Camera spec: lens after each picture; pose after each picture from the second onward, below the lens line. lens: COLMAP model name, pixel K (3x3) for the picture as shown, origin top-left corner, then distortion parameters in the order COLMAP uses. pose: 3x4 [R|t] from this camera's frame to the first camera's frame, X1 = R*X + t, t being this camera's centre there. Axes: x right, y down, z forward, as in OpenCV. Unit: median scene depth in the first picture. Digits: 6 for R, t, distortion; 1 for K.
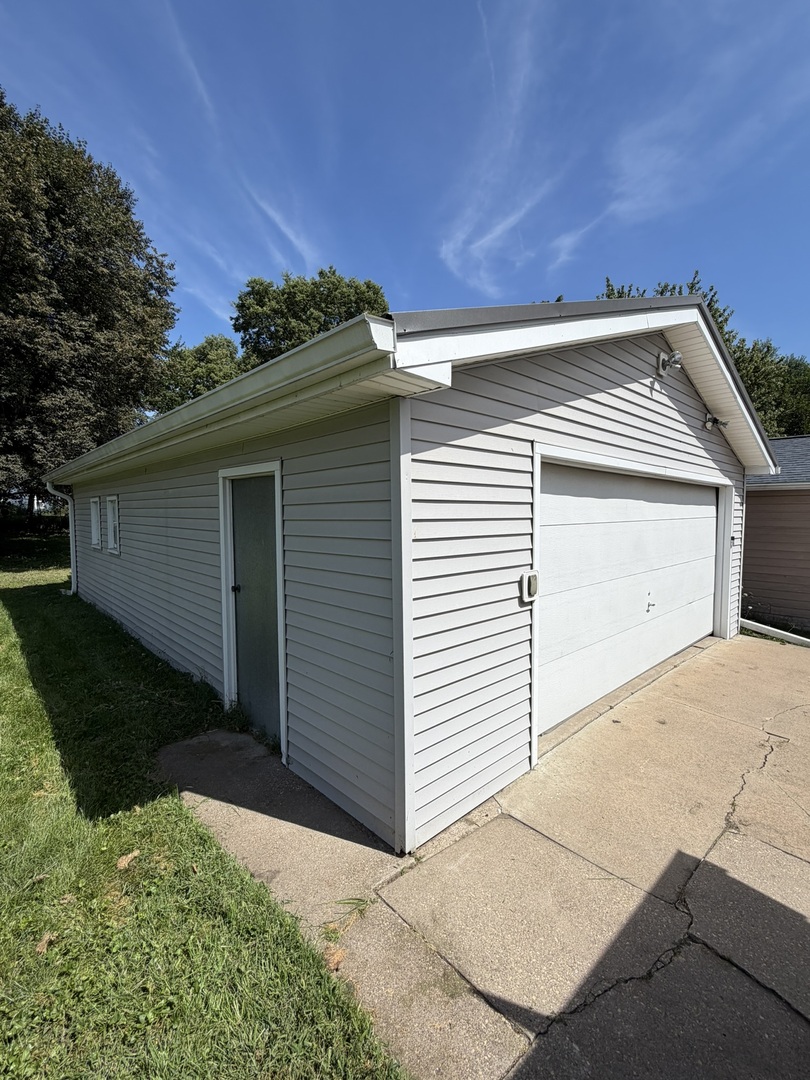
lens RADIAL K [[469.9, 0, 405.0], [0, 469.9, 534.8], [0, 0, 1]] dist [0.000829, 0.000158]
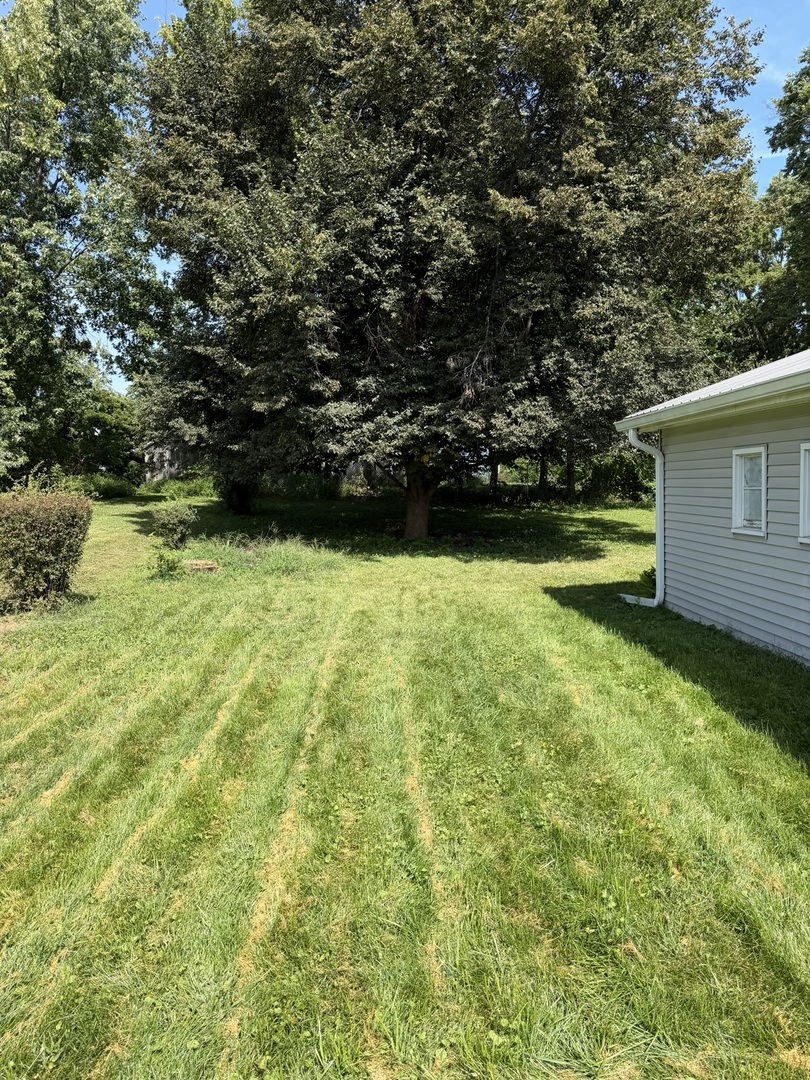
lens RADIAL K [[753.4, 0, 405.3], [0, 753.4, 544.1], [0, 0, 1]] dist [-0.028635, -0.001699]
pose [[0.749090, 0.020664, -0.662146, -0.241416], [0.012383, 0.998902, 0.045181, -0.004129], [0.662353, -0.042044, 0.748011, 0.022784]]
